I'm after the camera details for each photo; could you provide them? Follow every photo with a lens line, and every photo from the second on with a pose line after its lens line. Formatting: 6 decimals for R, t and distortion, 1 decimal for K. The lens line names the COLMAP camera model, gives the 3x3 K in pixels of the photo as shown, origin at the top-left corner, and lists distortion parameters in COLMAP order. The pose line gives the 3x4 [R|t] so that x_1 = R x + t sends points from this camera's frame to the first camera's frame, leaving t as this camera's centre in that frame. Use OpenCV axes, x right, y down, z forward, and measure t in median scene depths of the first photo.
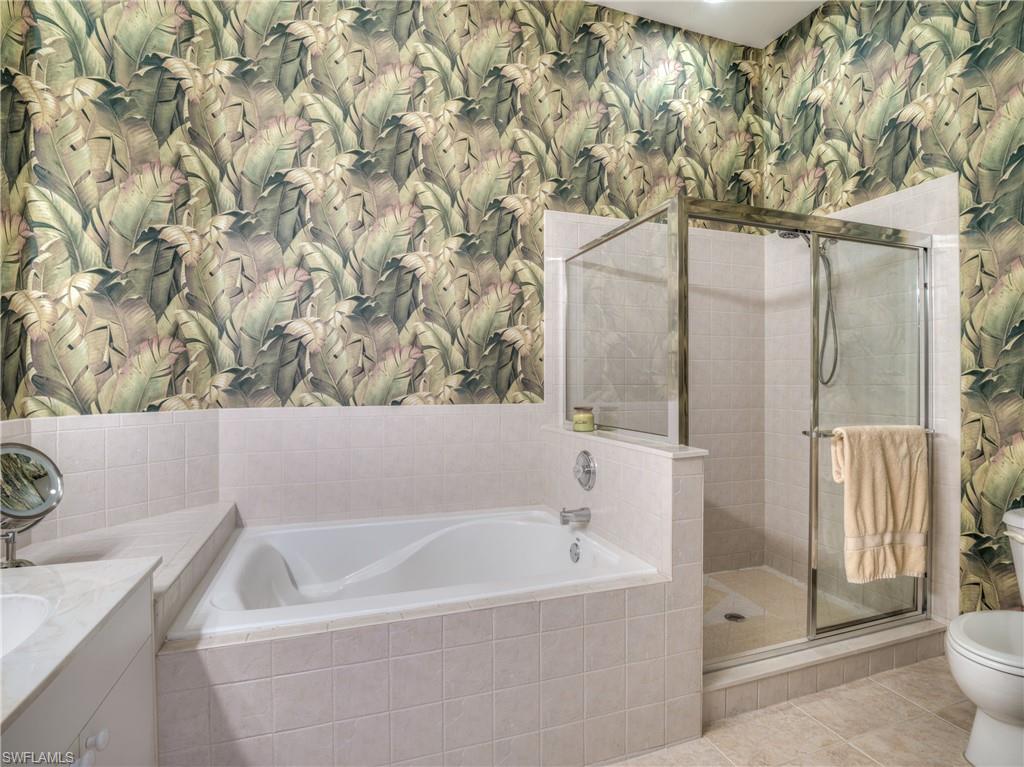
lens RADIAL K [[509.2, 0, 510.7], [0, 509.2, 380.2], [0, 0, 1]] dist [-0.006176, -0.016864]
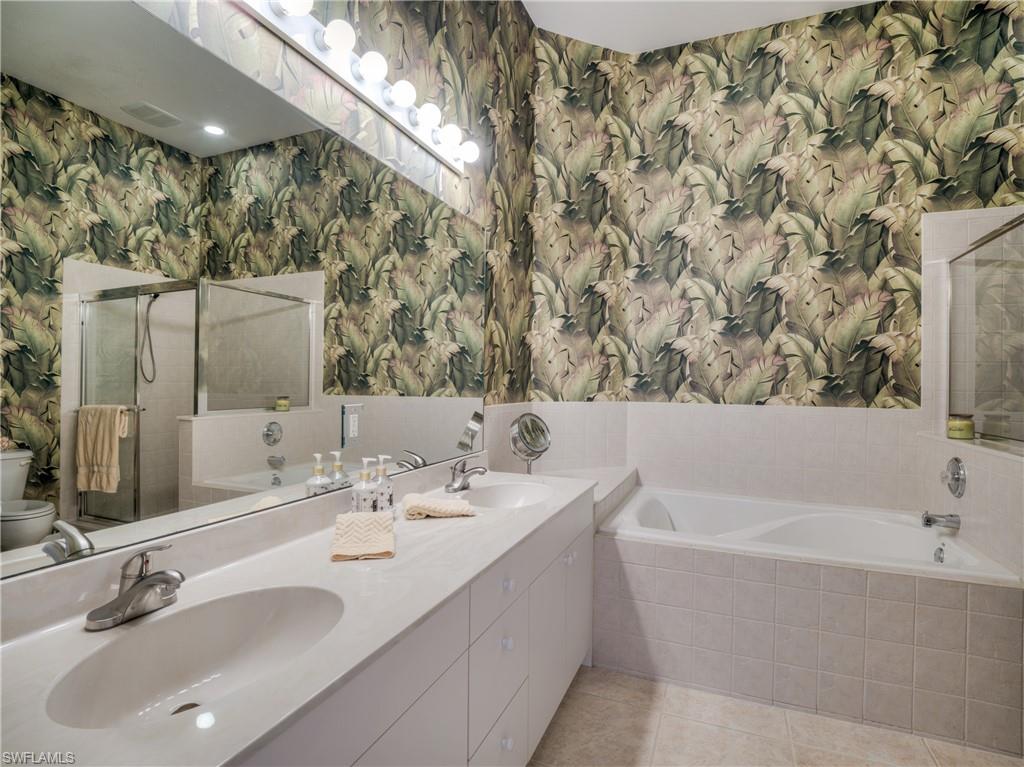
lens RADIAL K [[509.2, 0, 510.7], [0, 509.2, 380.2], [0, 0, 1]] dist [-0.006176, -0.016864]
pose [[0.738242, 0.007593, -0.674493, 0.154769], [-0.013778, 0.999898, -0.003823, 0.004057], [0.674395, 0.012116, 0.738272, -0.290199]]
